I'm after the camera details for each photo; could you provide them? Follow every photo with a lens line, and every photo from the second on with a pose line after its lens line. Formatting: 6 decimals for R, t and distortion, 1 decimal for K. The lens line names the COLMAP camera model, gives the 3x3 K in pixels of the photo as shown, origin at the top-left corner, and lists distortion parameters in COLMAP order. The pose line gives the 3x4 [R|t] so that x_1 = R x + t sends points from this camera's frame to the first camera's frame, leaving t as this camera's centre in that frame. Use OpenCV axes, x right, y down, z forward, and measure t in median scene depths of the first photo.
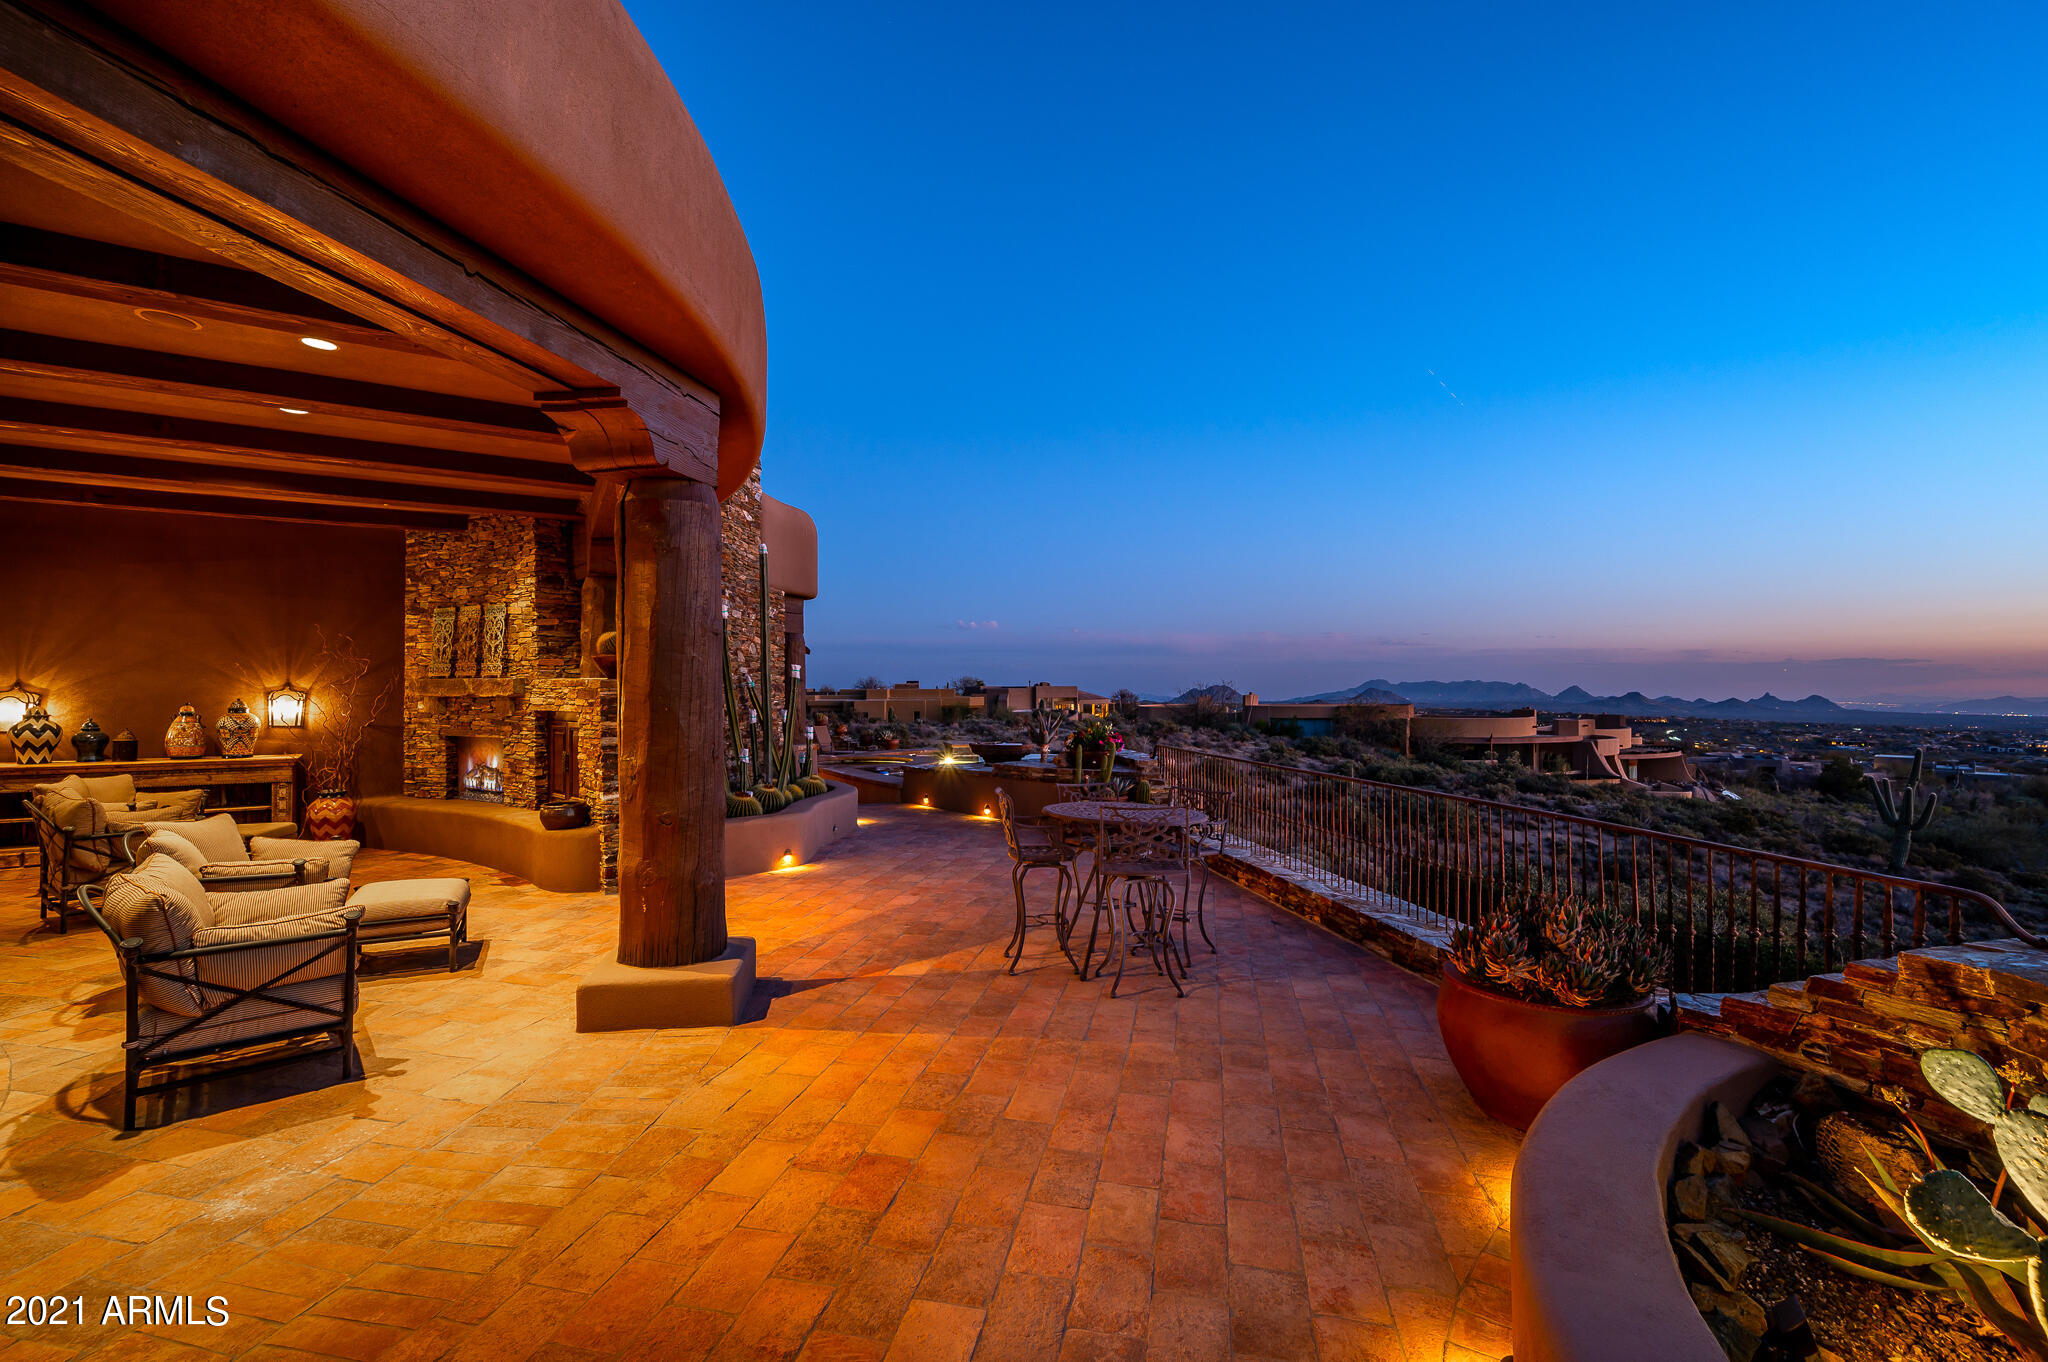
lens RADIAL K [[875.9, 0, 1017.2], [0, 875.9, 683.4], [0, 0, 1]] dist [-0.001519, 0.000213]
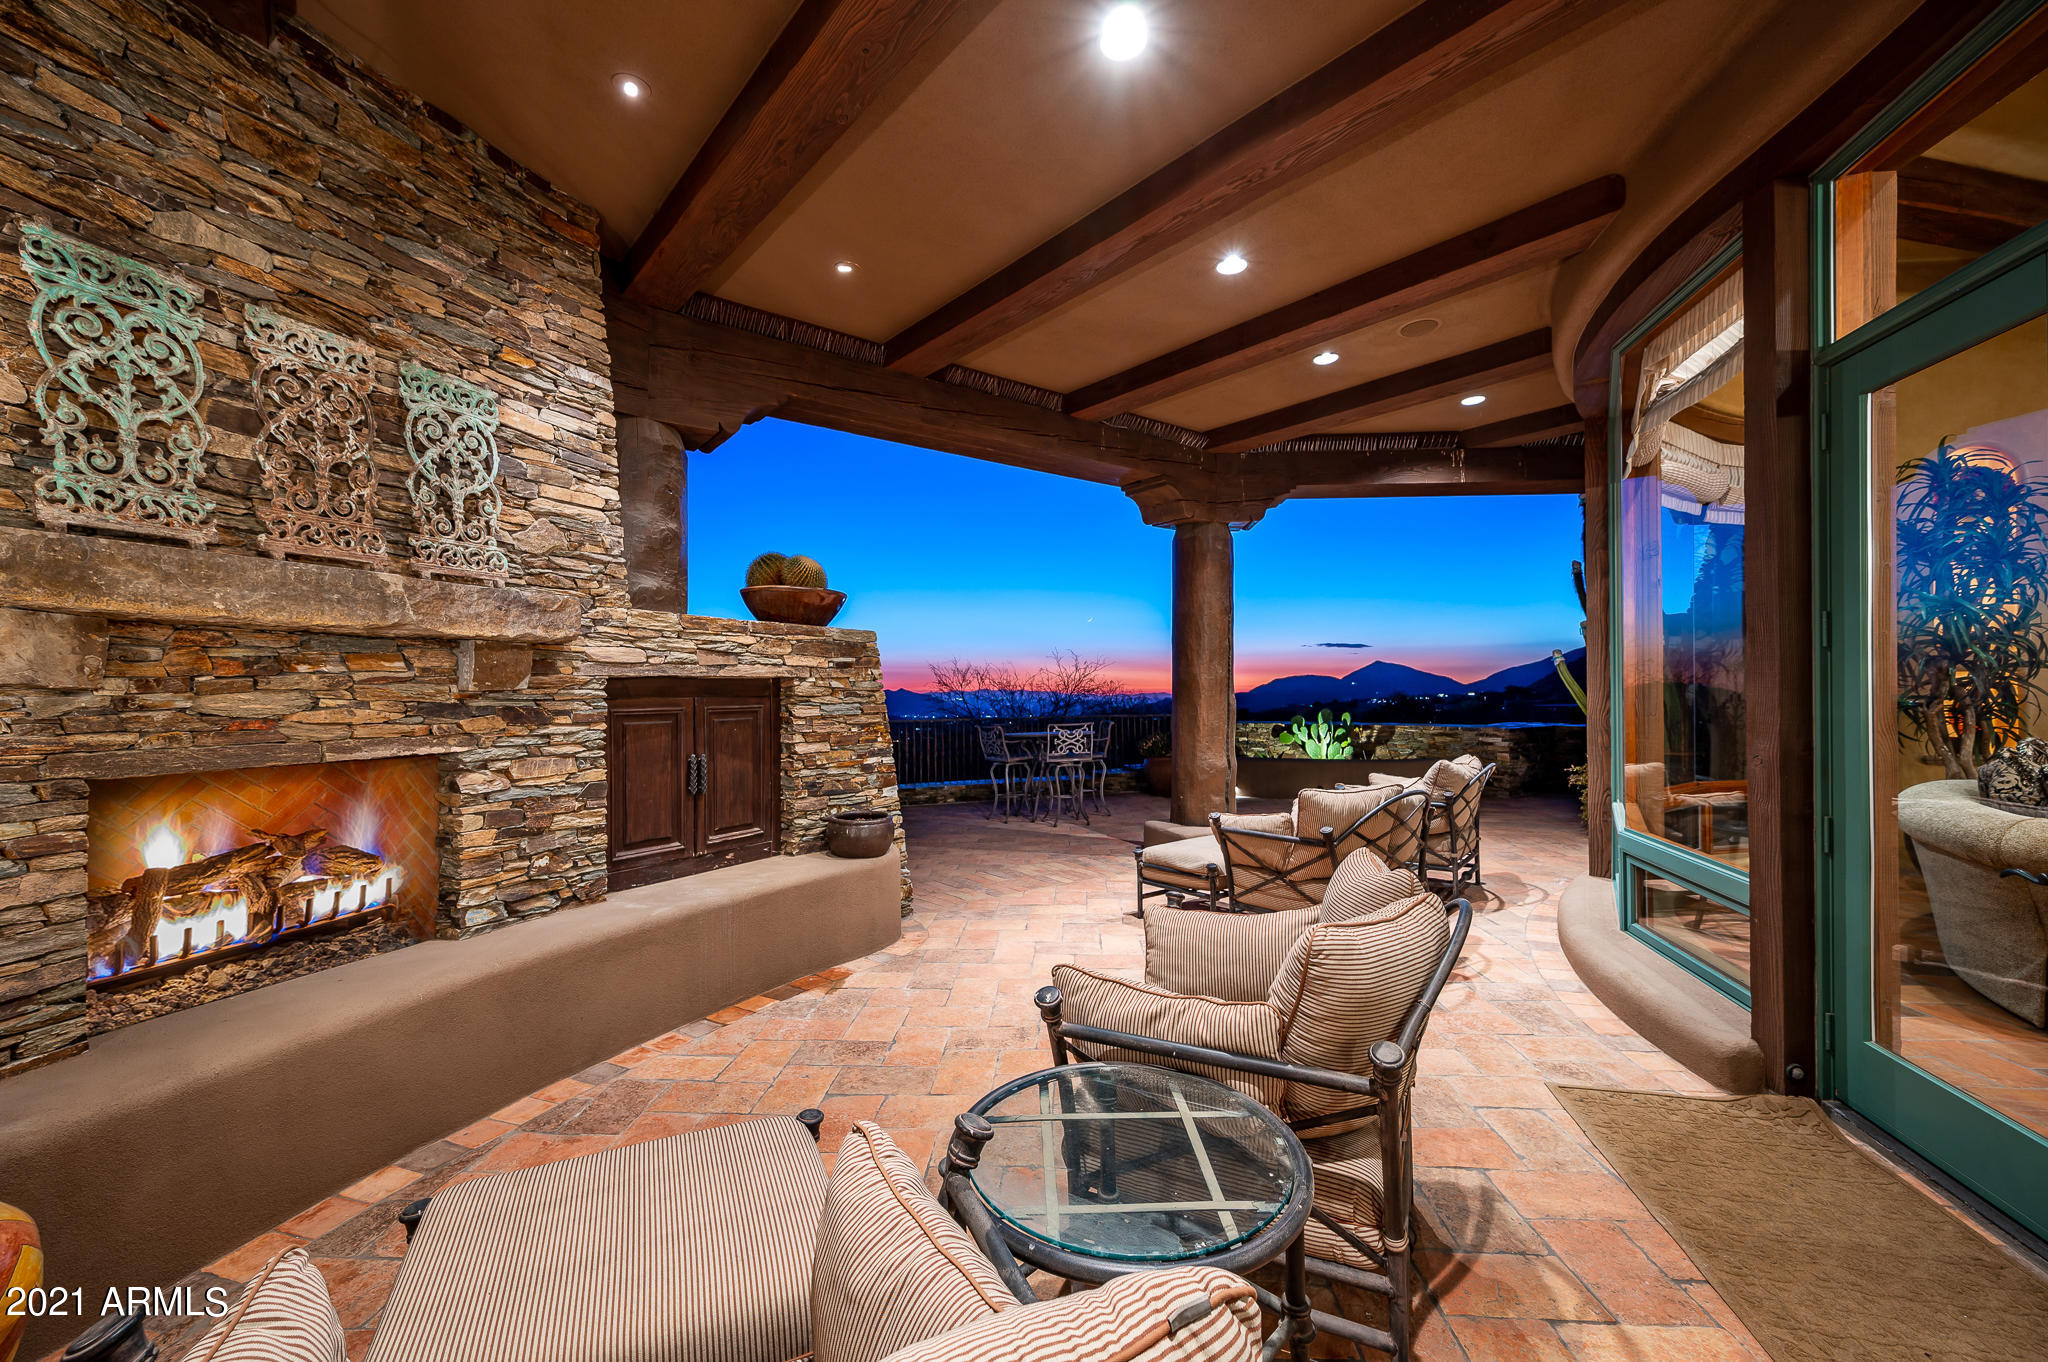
lens RADIAL K [[804.0, 0, 1024.8], [0, 804.0, 686.7], [0, 0, 1]] dist [0.000065, -0.000029]
pose [[-0.147190, 0.006597, 0.989086, -0.949751], [0.002968, 0.999976, -0.006228, 0.038024], [-0.989104, 0.002018, -0.147206, 0.815888]]
